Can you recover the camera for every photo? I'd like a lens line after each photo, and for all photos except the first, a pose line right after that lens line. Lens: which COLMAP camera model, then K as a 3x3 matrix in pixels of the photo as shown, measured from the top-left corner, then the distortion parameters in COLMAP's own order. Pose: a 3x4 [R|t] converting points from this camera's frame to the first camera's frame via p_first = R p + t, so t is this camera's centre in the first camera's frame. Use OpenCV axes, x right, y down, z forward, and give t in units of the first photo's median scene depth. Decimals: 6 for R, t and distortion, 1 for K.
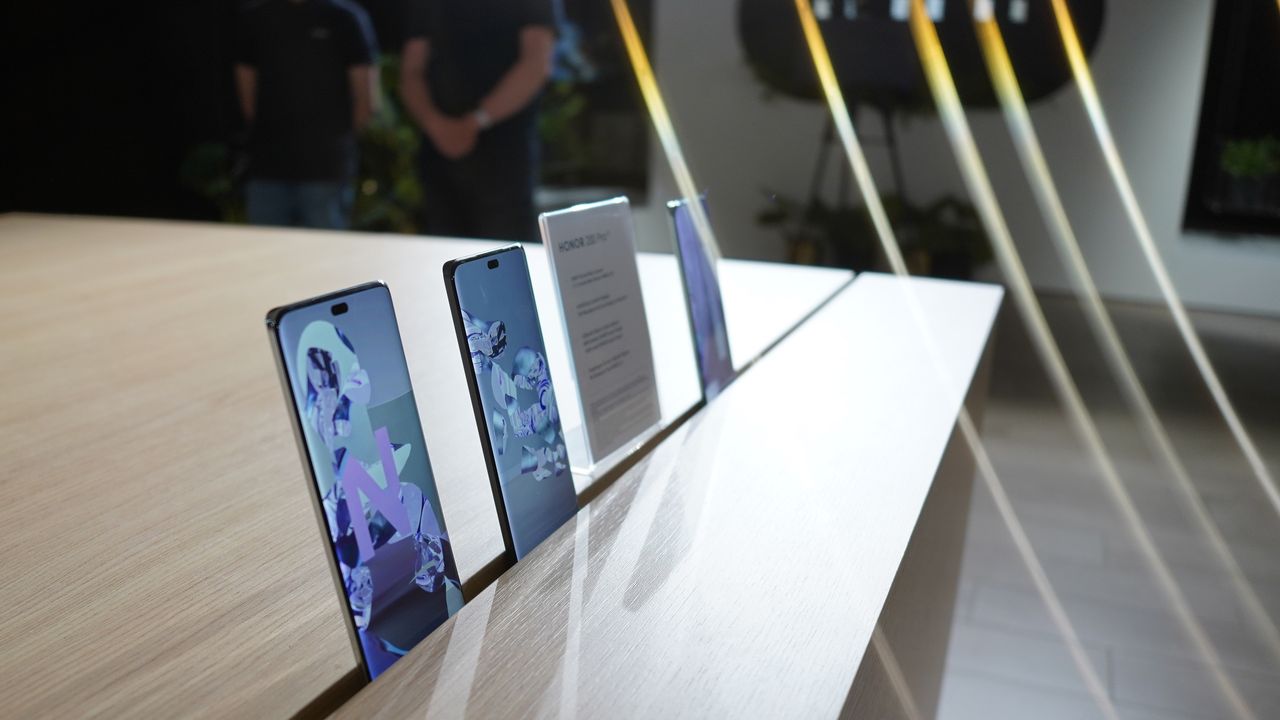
lens RADIAL K [[936.4, 0, 640.0], [0, 936.4, 360.0], [0, 0, 1]] dist [-0.108345, 0.002484]
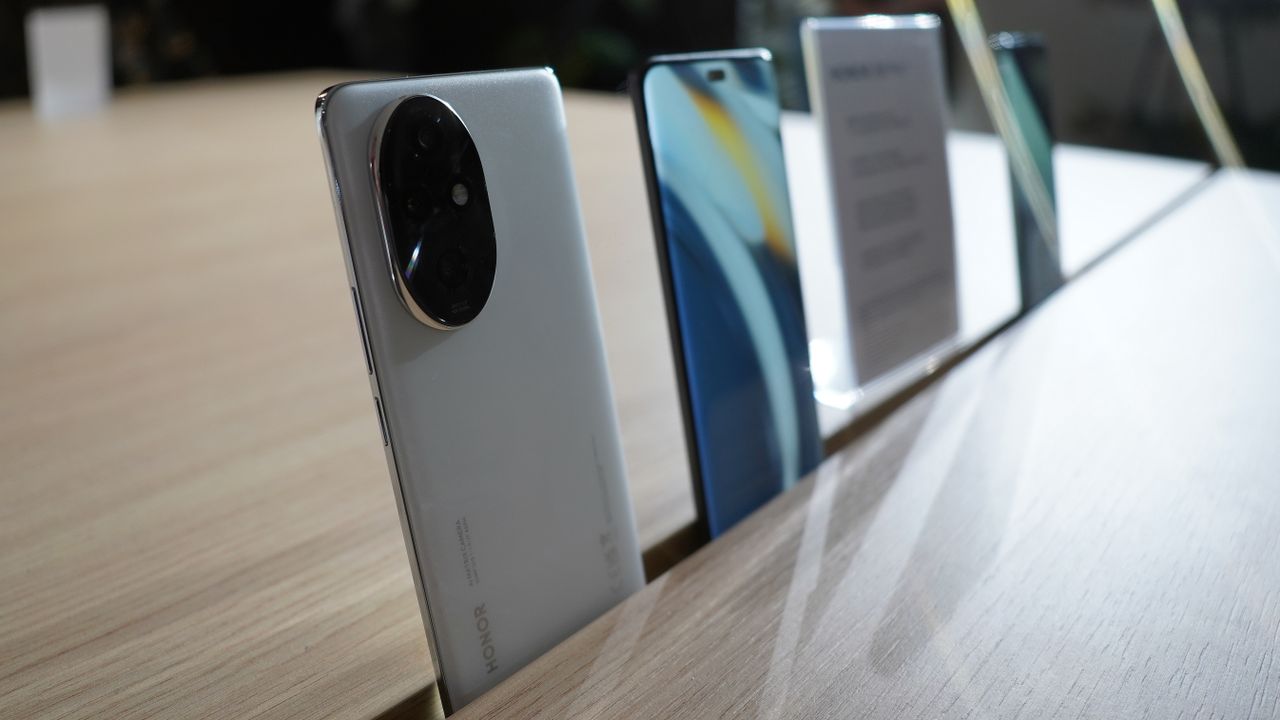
lens RADIAL K [[918.5, 0, 642.4], [0, 918.5, 302.6], [0, 0, 1]] dist [-0.112102, 0.002655]
pose [[0.949678, 0.090501, -0.299869, -0.004196], [-0.074417, 0.995129, 0.064656, 0.017463], [0.304260, -0.039087, 0.951787, 0.381292]]
